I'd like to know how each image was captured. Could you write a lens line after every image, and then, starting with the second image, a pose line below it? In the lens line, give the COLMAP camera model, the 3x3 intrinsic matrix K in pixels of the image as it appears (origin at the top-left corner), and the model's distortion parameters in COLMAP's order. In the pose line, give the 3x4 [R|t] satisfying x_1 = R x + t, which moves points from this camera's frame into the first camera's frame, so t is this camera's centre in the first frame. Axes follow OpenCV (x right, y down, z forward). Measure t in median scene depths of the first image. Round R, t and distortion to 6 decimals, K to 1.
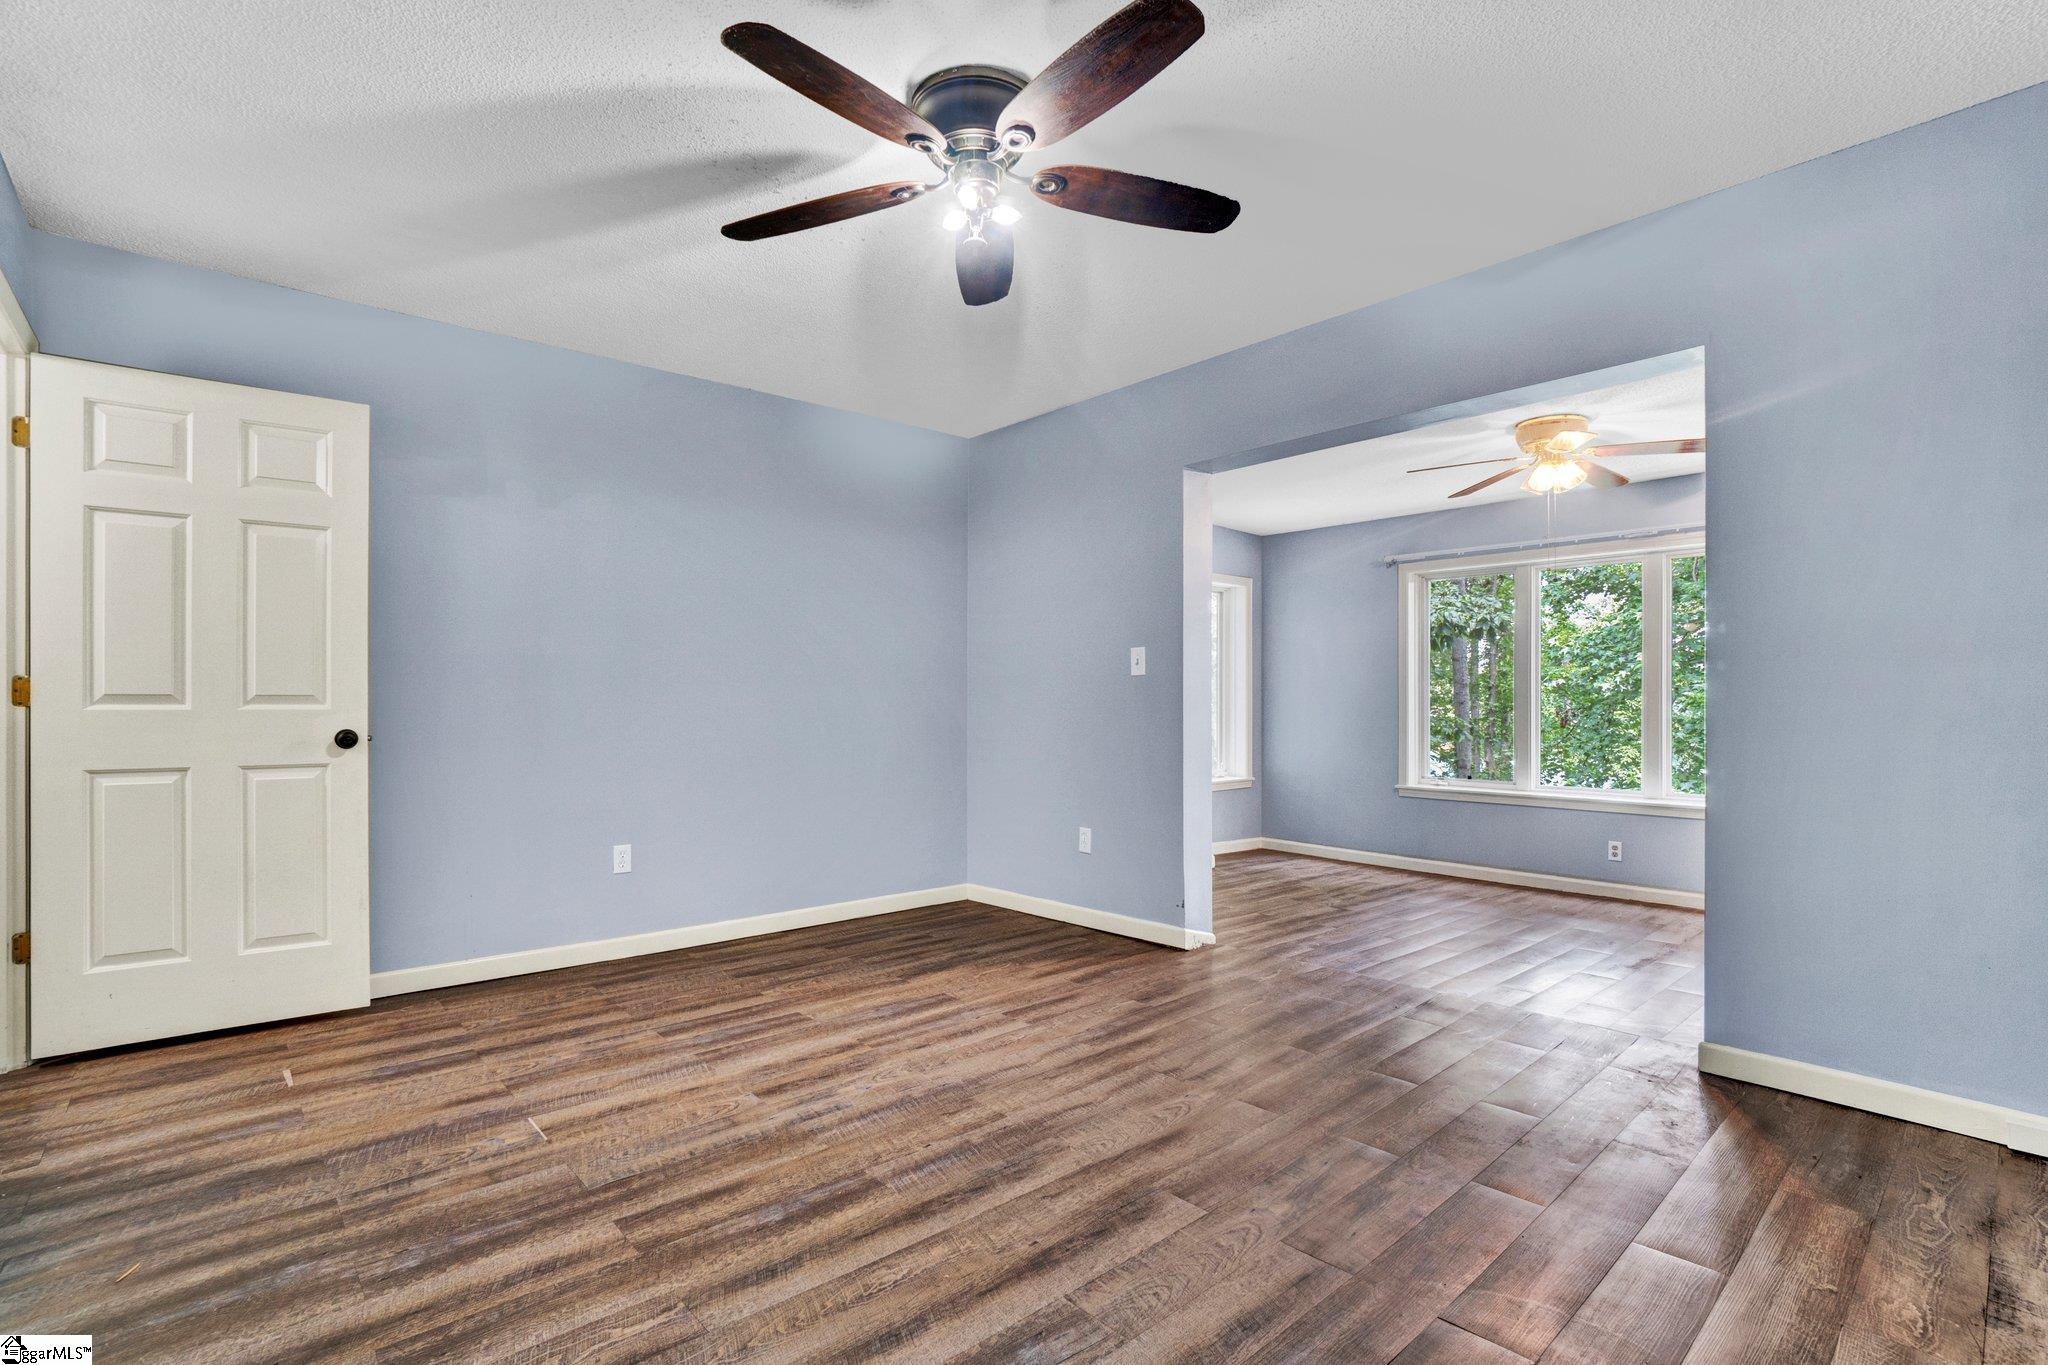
lens RADIAL K [[954.6, 0, 1001.9], [0, 954.6, 688.4], [0, 0, 1]] dist [-0.056129, 0.025623]
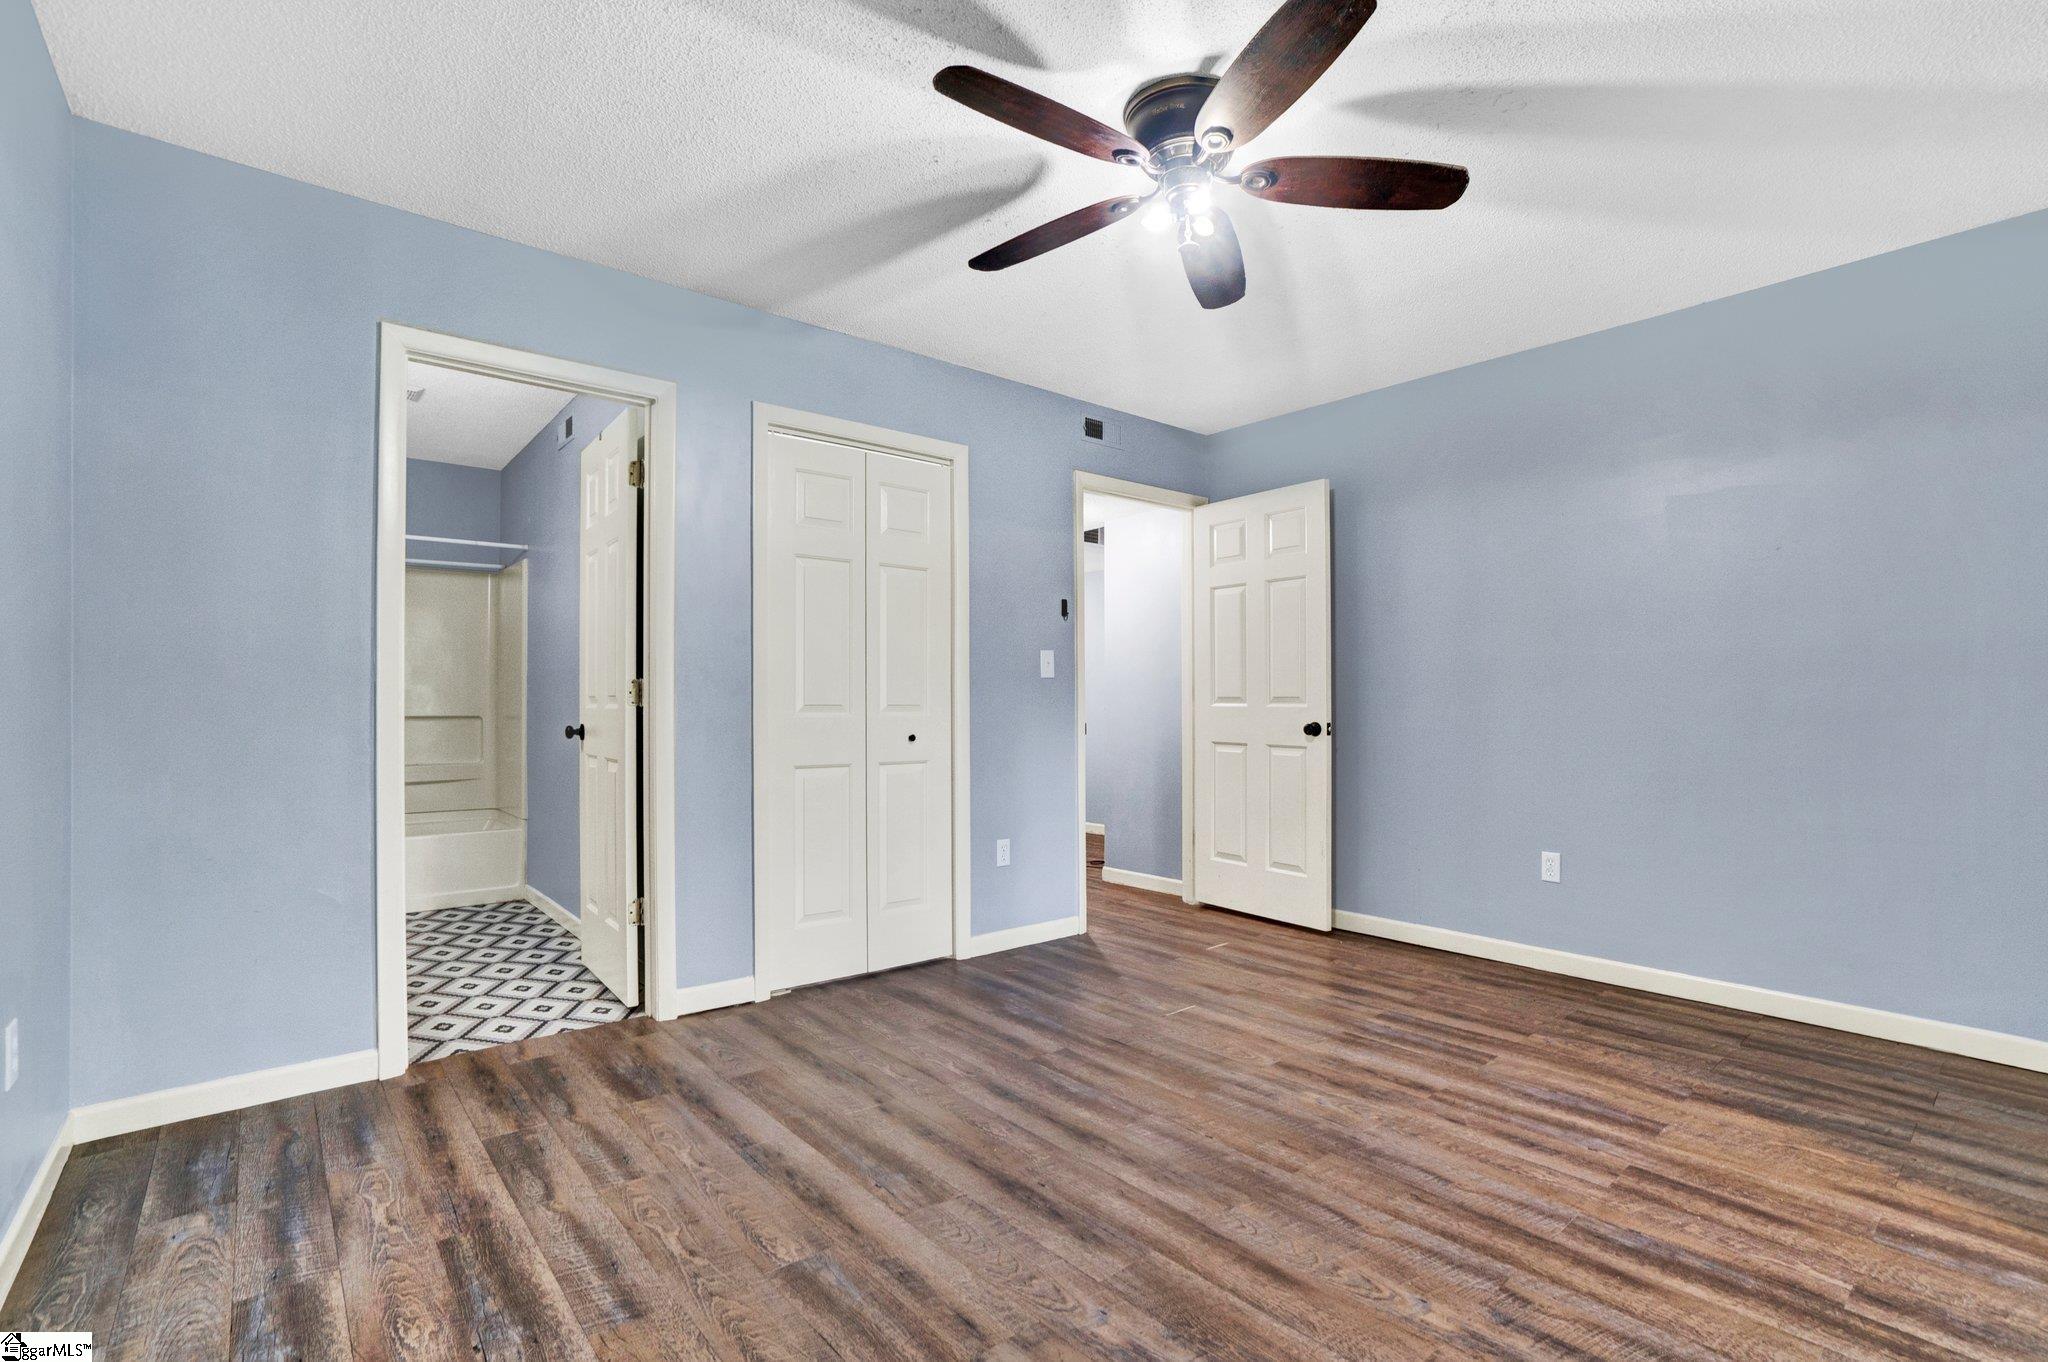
lens RADIAL K [[954.6, 0, 1001.9], [0, 954.6, 686.9], [0, 0, 1]] dist [-0.056129, 0.025623]
pose [[-0.020198, -0.009715, -0.999749, 0.745396], [0.010937, 0.999891, -0.009938, 0.001612], [0.999736, -0.011135, -0.020089, 0.623314]]
